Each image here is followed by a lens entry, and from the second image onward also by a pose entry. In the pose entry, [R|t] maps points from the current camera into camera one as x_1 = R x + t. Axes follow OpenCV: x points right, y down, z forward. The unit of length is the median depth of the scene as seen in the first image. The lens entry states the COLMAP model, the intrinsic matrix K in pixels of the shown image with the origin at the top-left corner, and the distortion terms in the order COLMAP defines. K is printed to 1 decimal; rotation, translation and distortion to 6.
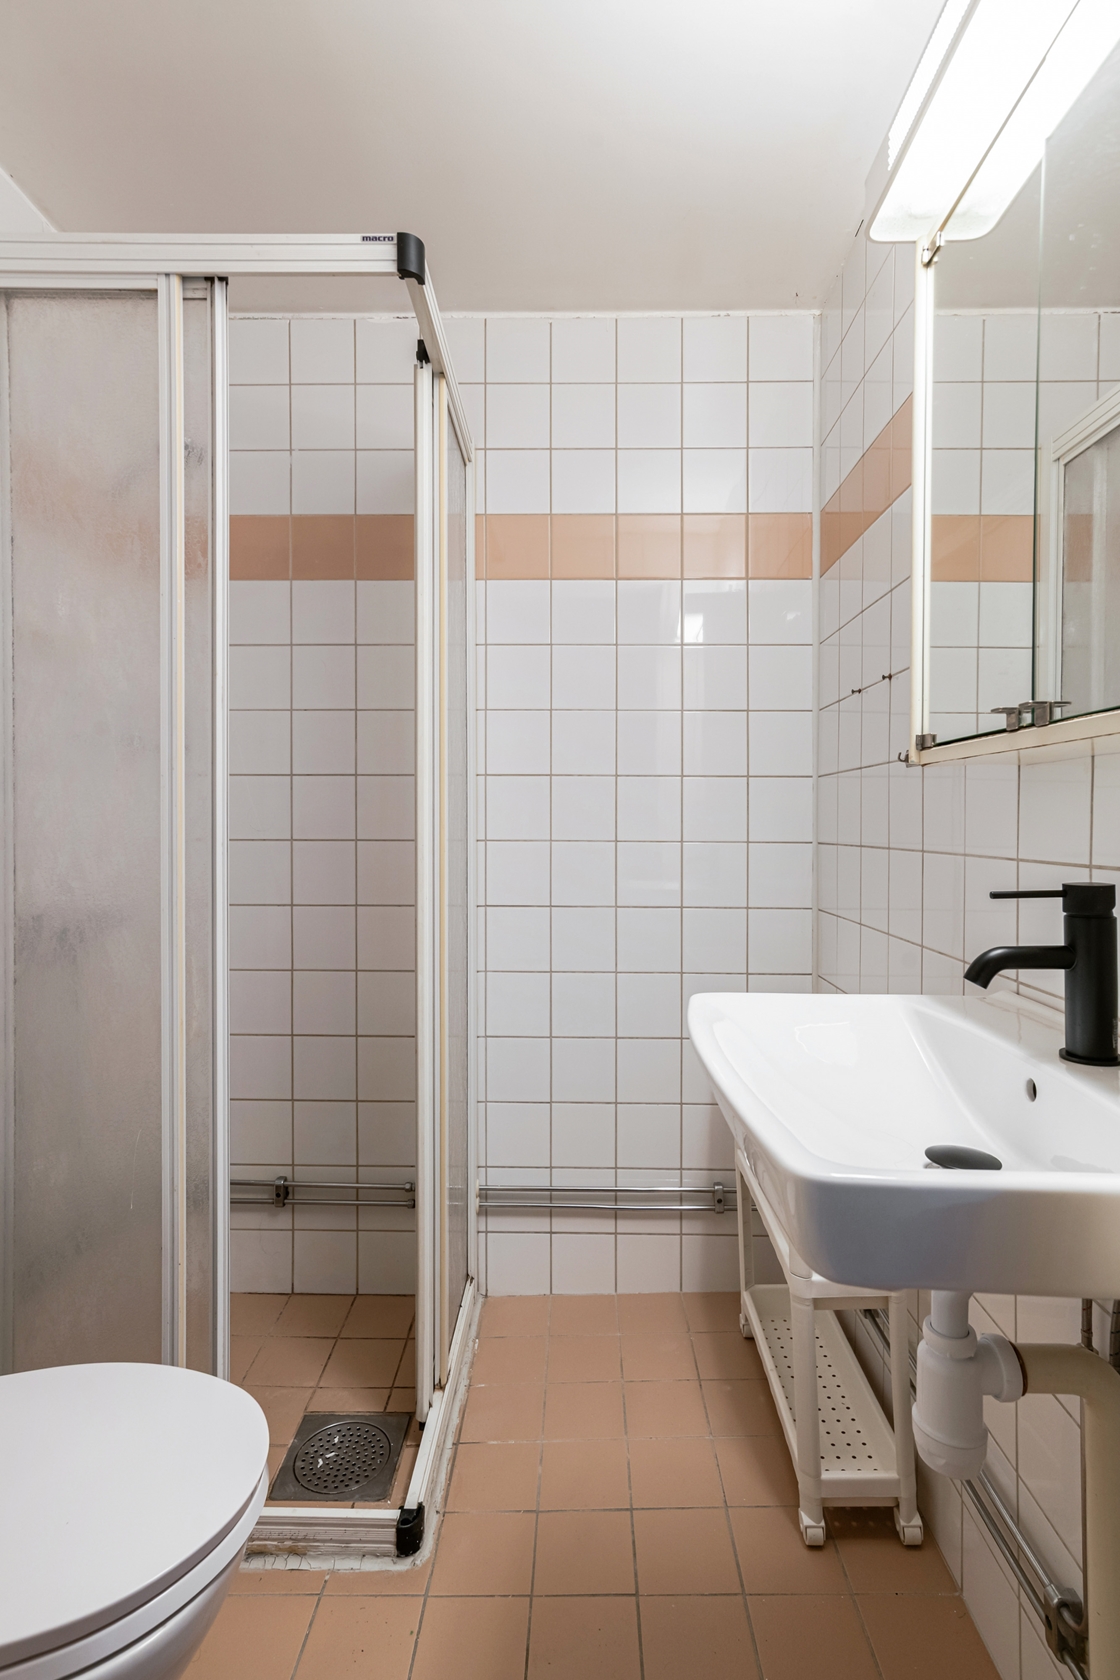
lens RADIAL K [[1032.4, 0, 560.0], [0, 1032.4, 840.0], [0, 0, 1]] dist [-0.035595, 0.065853]
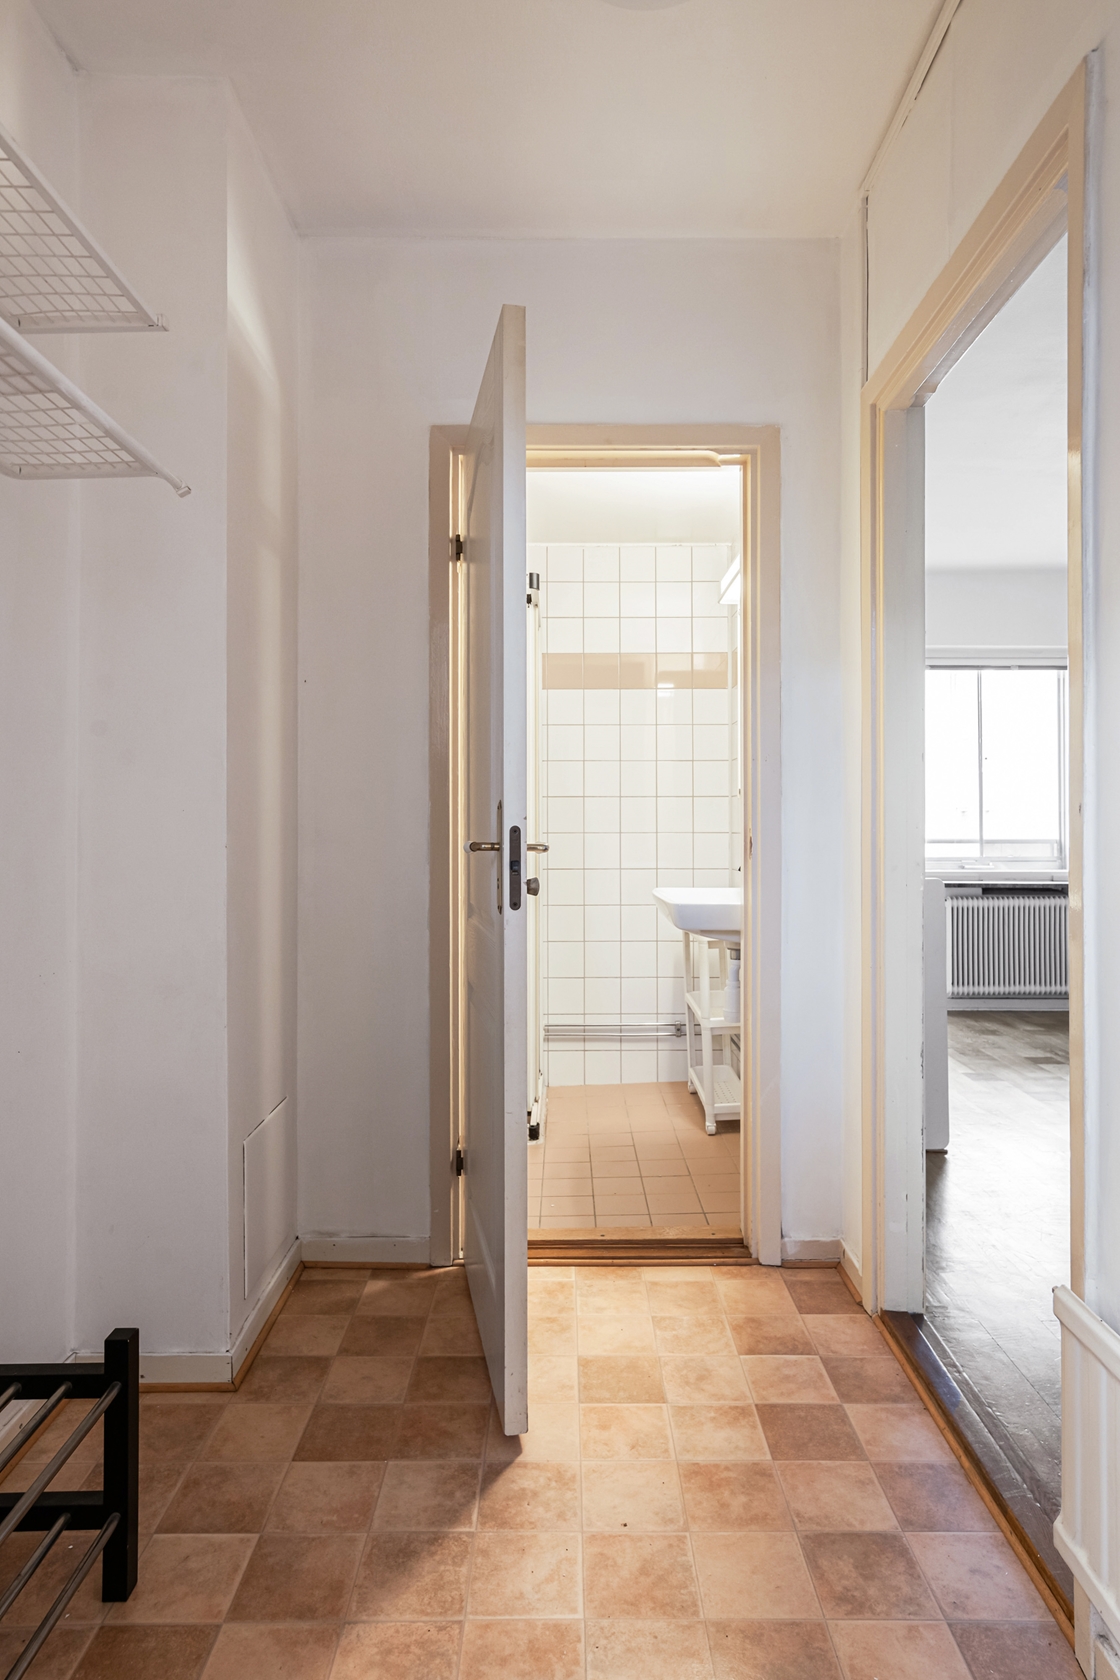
lens RADIAL K [[1032.4, 0, 560.0], [0, 1032.4, 840.0], [0, 0, 1]] dist [-0.035595, 0.065853]
pose [[0.999934, -0.007786, 0.008462, -0.064172], [0.007770, 0.999968, 0.001965, 0.013923], [-0.008477, -0.001899, 0.999962, -0.790479]]
